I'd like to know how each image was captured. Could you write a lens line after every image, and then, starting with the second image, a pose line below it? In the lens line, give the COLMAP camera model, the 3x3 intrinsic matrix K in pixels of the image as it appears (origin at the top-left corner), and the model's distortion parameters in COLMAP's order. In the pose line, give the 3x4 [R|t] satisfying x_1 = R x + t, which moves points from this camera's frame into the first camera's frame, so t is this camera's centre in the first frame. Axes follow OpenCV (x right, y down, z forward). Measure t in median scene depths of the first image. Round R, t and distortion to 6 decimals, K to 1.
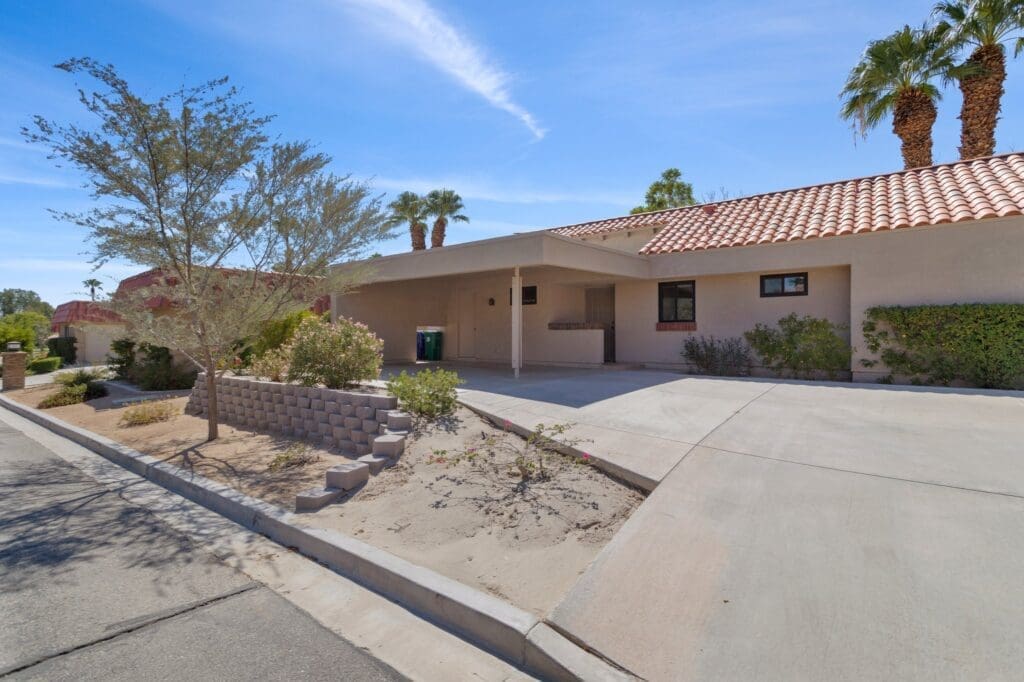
lens RADIAL K [[487.0, 0, 510.6], [0, 487.0, 338.0], [0, 0, 1]] dist [0.003024, 0.001056]
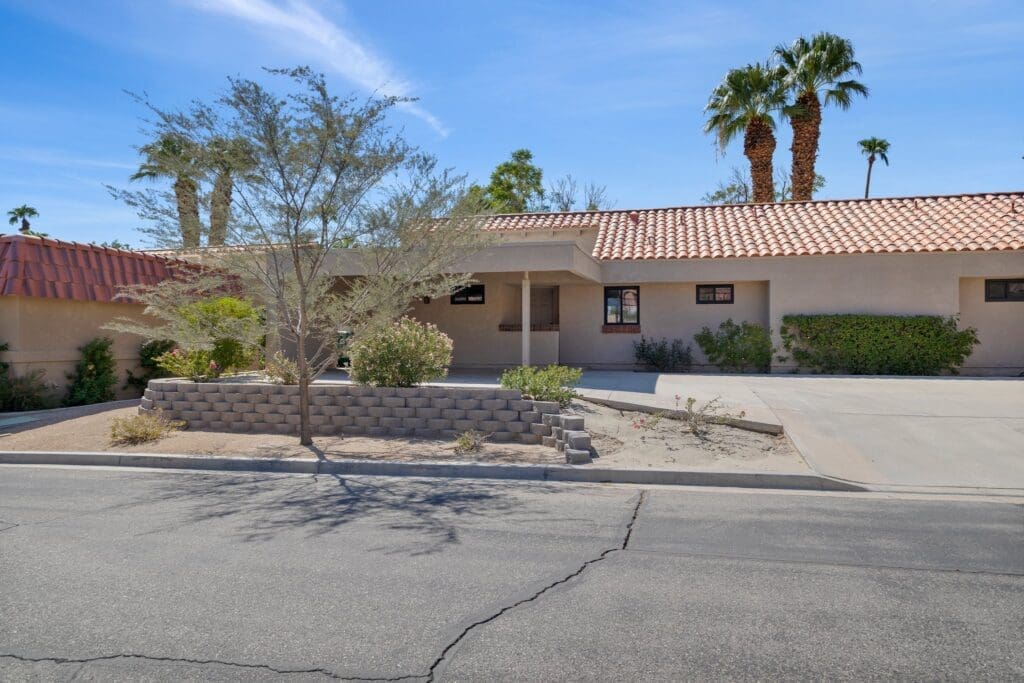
lens RADIAL K [[661.6, 0, 512.0], [0, 661.6, 341.5], [0, 0, 1]] dist [-0.002903, -0.000245]
pose [[0.909657, -0.000062, 0.415361, -0.527537], [0.000709, 0.999999, -0.001403, 0.006430], [-0.415360, 0.001571, 0.909656, -0.231930]]
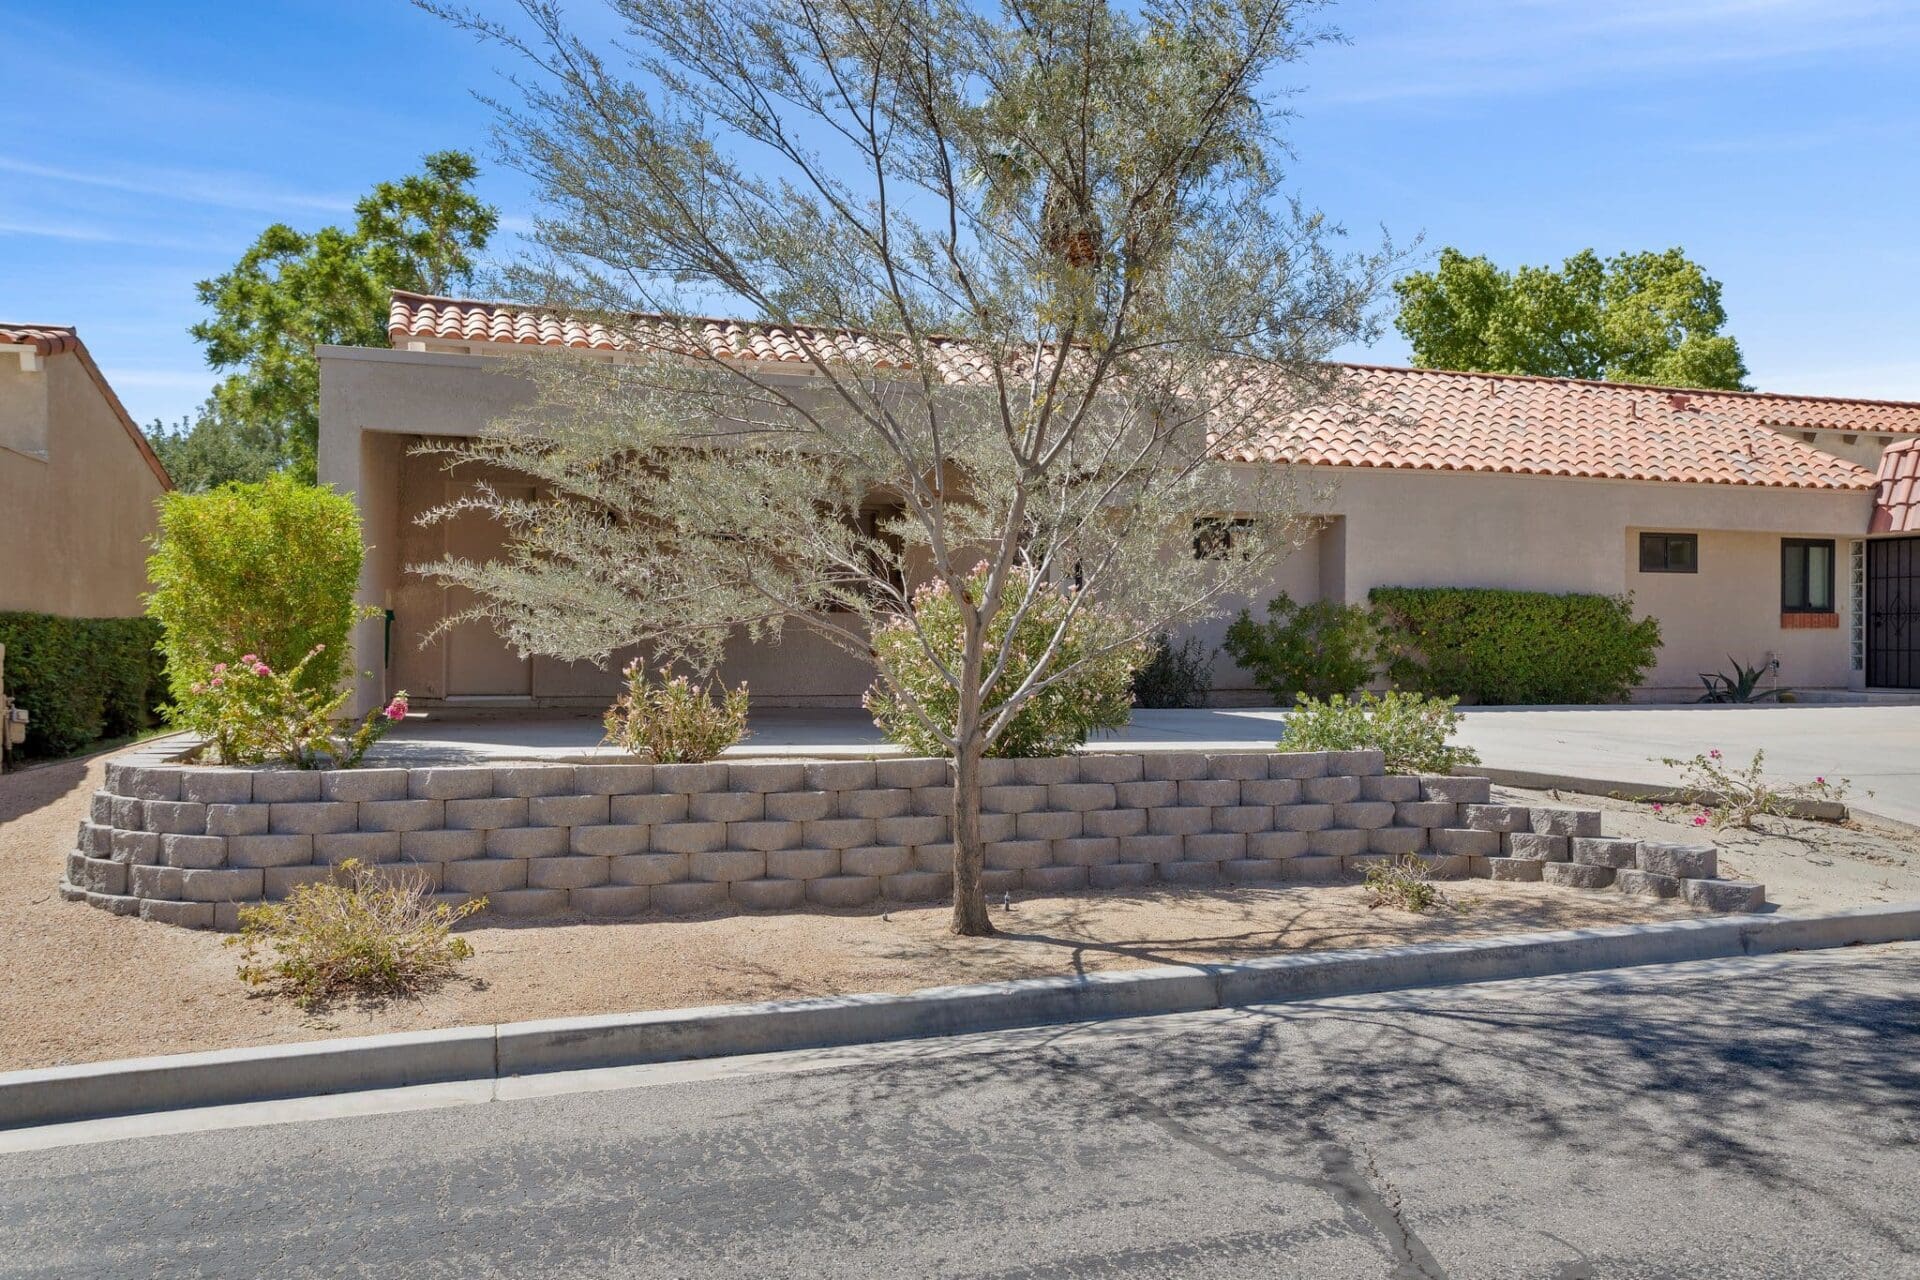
lens RADIAL K [[1485.2, 0, 968.6], [0, 1485.2, 640.6], [0, 0, 1]] dist [-0.000518, 0.000122]
pose [[0.561714, 0.004631, 0.827319, -0.960606], [-0.001771, 0.999989, -0.004395, 0.012689], [-0.827330, 0.001003, 0.561716, 0.298285]]
